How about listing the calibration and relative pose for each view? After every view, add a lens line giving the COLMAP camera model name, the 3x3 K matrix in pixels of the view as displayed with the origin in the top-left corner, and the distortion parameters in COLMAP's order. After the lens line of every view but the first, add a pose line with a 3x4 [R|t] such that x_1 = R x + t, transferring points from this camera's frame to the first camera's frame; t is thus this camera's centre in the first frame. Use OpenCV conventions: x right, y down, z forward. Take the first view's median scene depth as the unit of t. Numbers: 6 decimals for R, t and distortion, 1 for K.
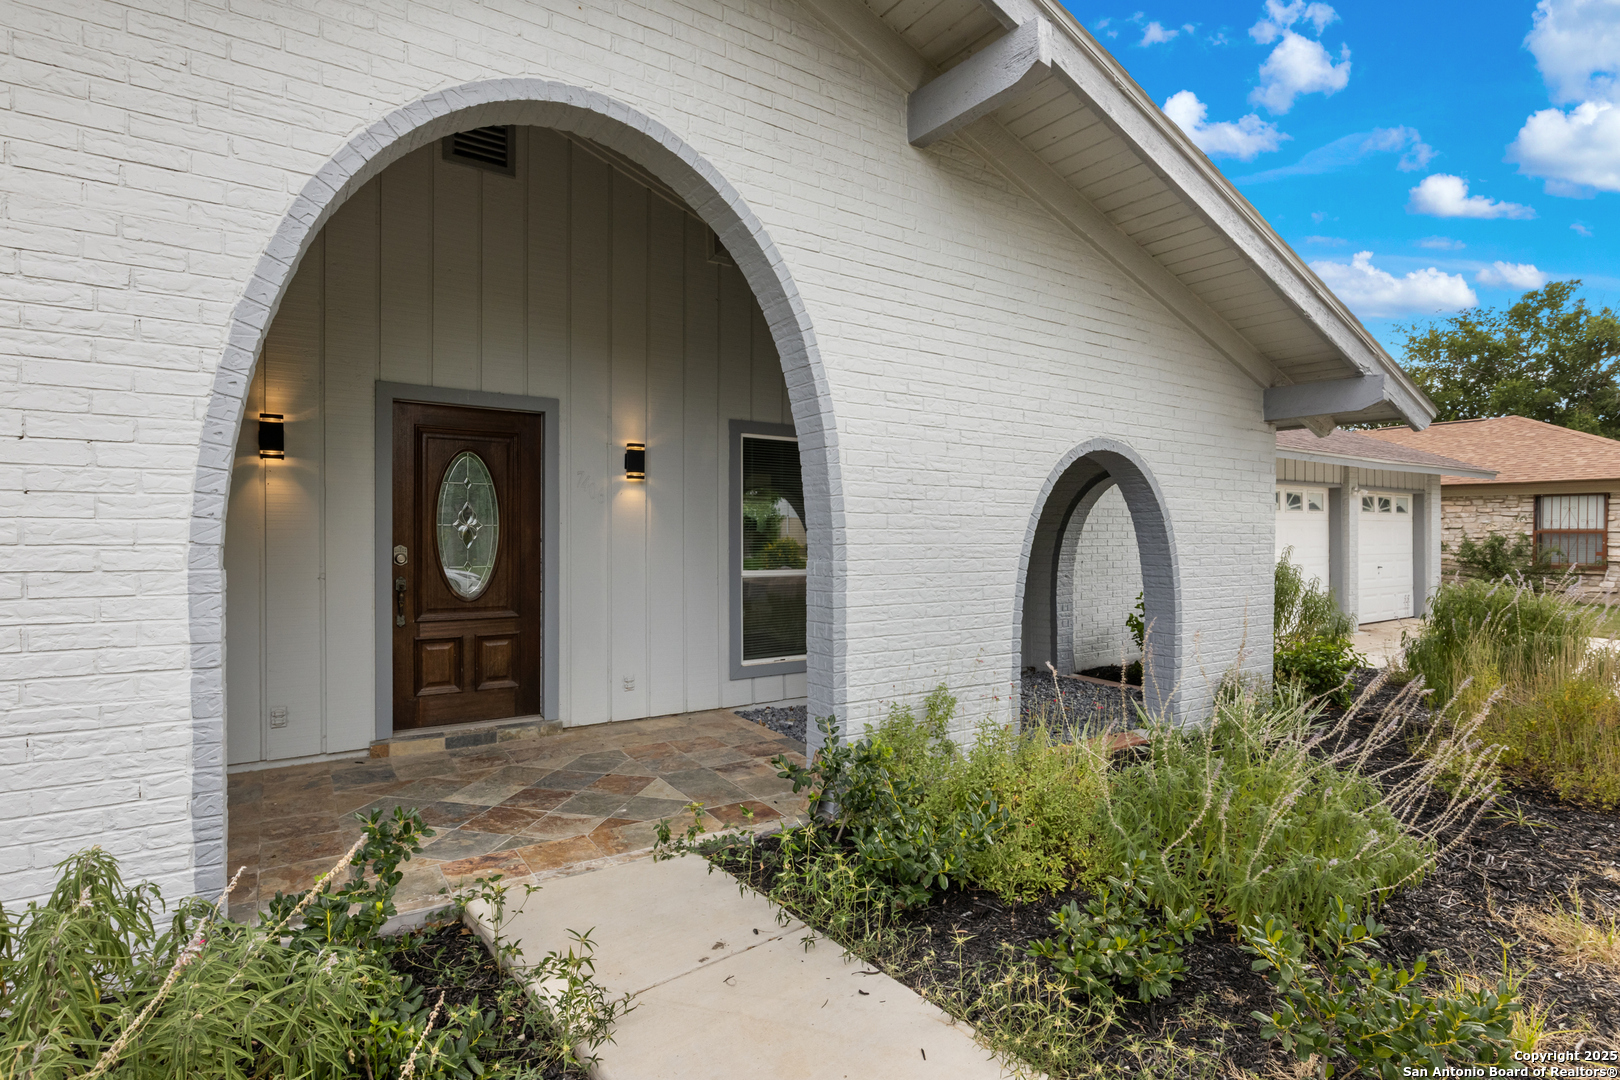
lens RADIAL K [[815.0, 0, 829.9], [0, 815.0, 539.4], [0, 0, 1]] dist [-0.004265, -0.000969]
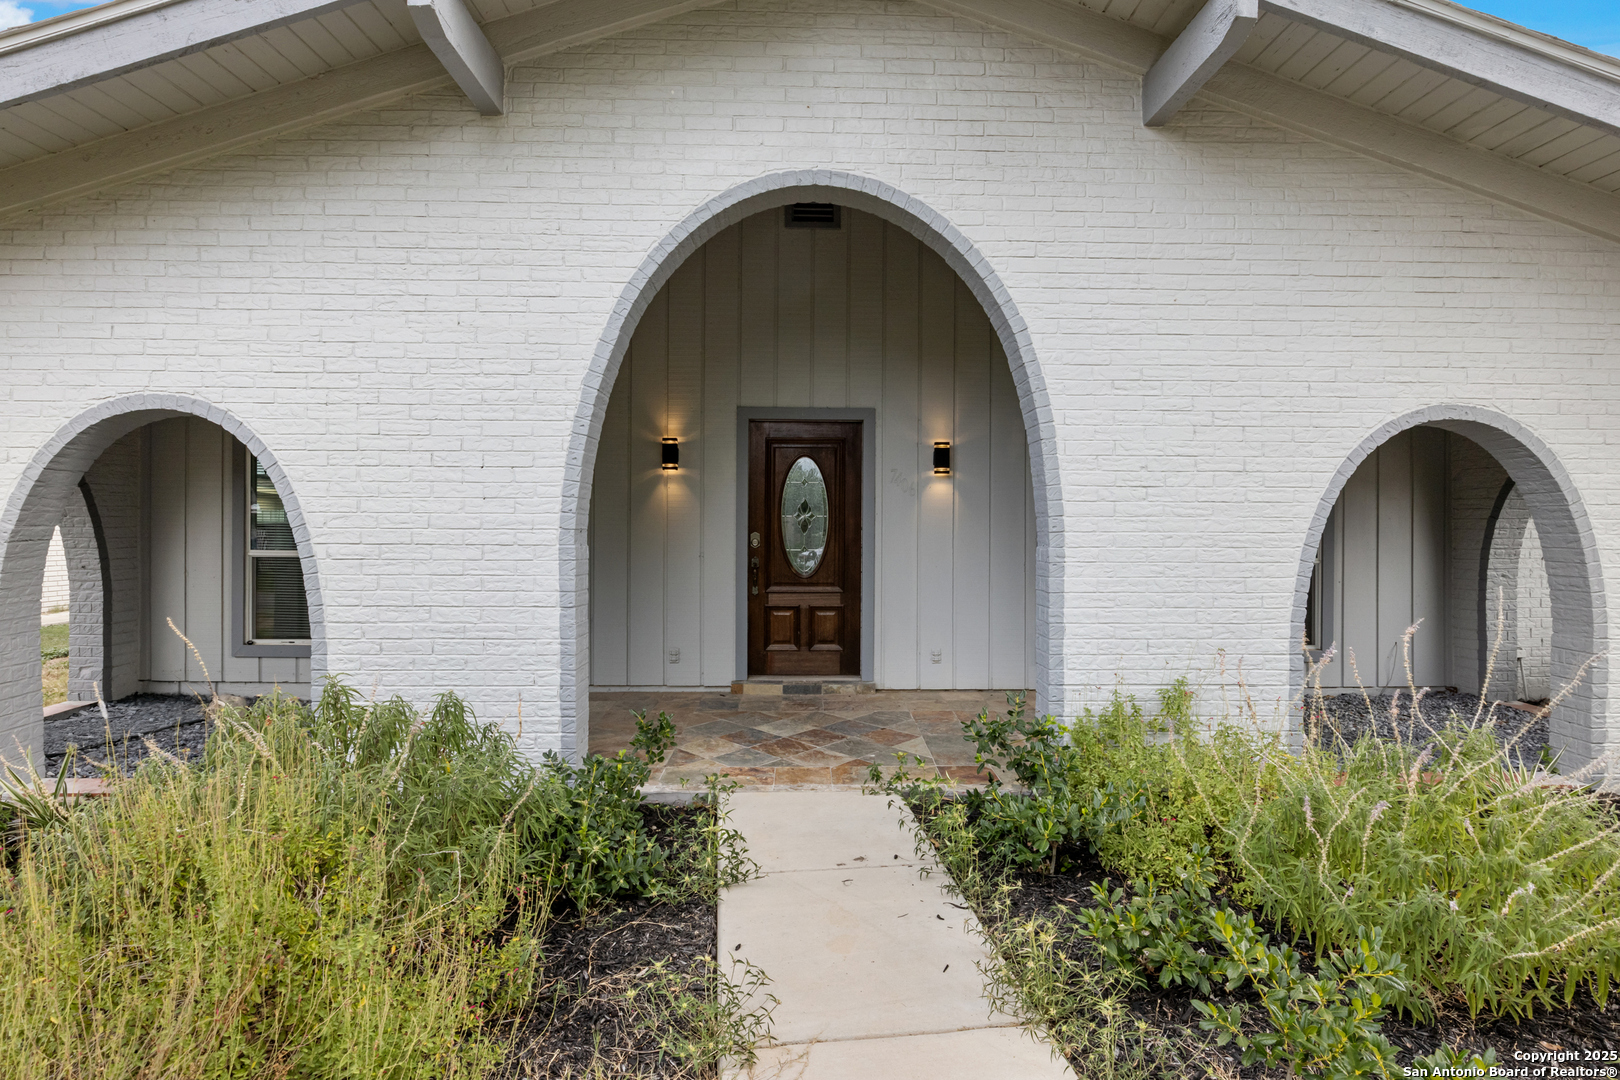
lens RADIAL K [[814.4, 0, 810.7], [0, 814.4, 523.8], [0, 0, 1]] dist [-0.003328, -0.000560]
pose [[0.837871, -0.002272, -0.545863, 0.291930], [-0.002237, 0.999969, -0.007595, 0.003952], [0.545863, 0.007584, 0.837840, -0.041446]]
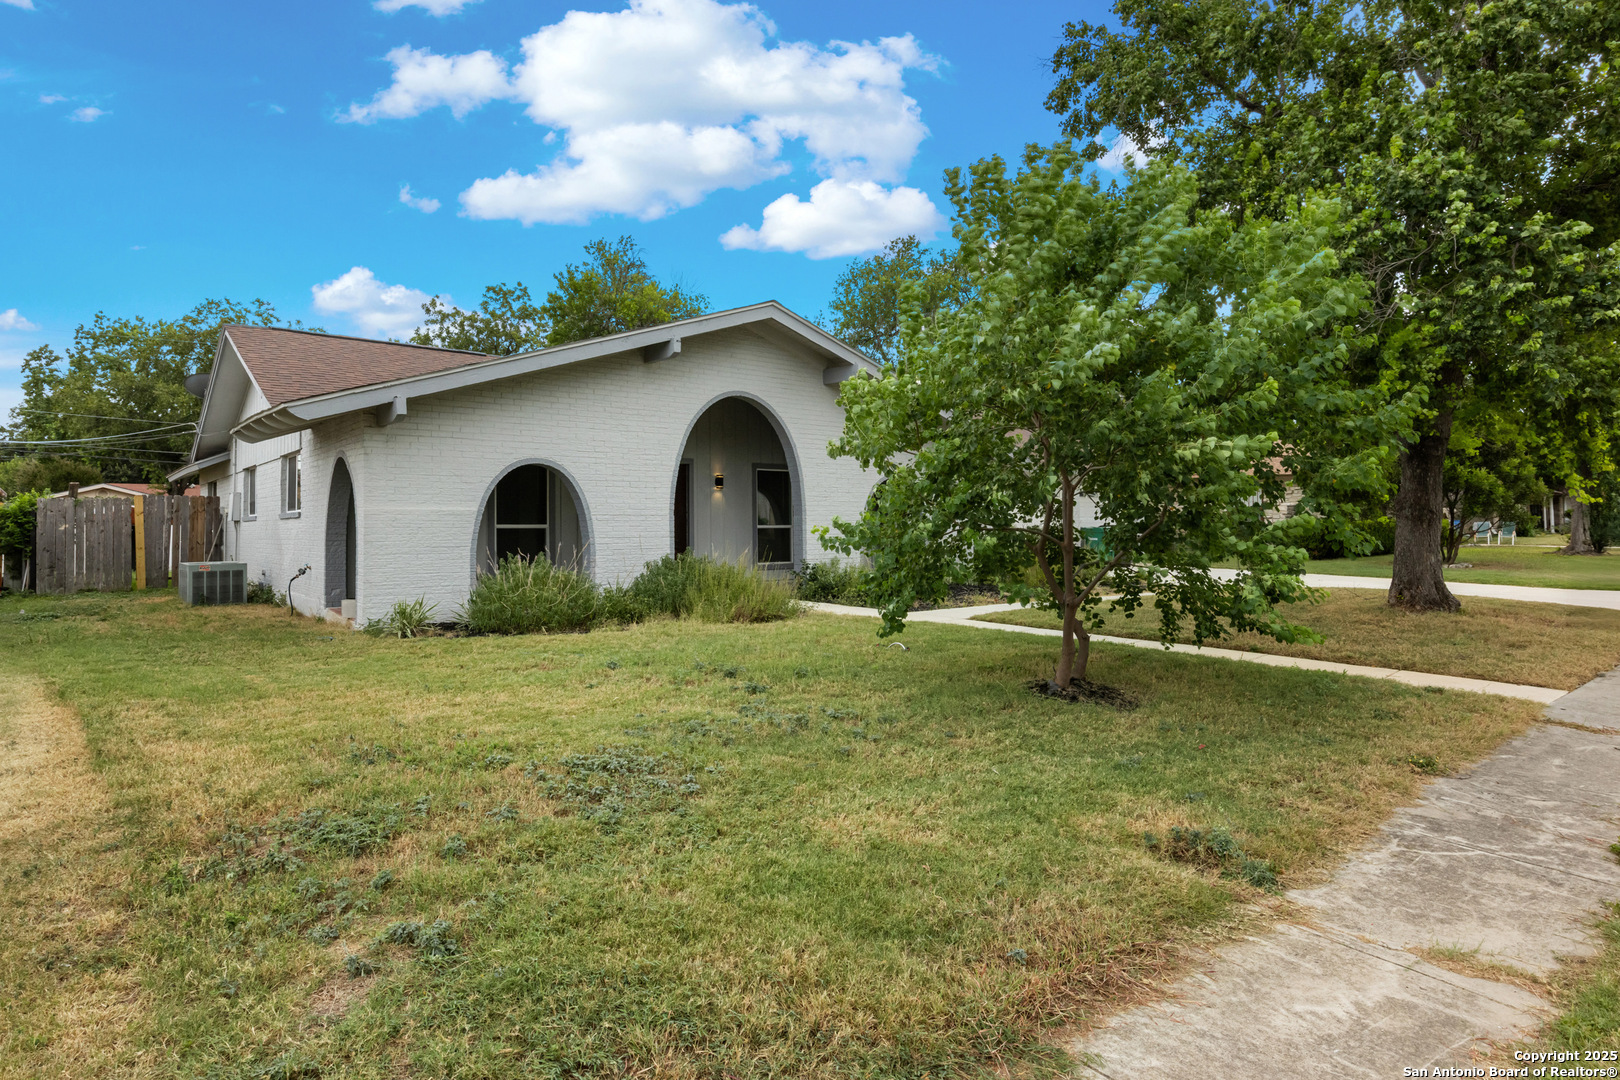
lens RADIAL K [[936.8, 0, 810.0], [0, 936.8, 540.0], [0, 0, 1]] dist [-0.000262, -0.000026]
pose [[0.996205, -0.005049, 0.086893, -0.282665], [0.003847, 0.999895, 0.013993, 0.063155], [-0.086955, -0.013605, 0.996119, -2.617342]]
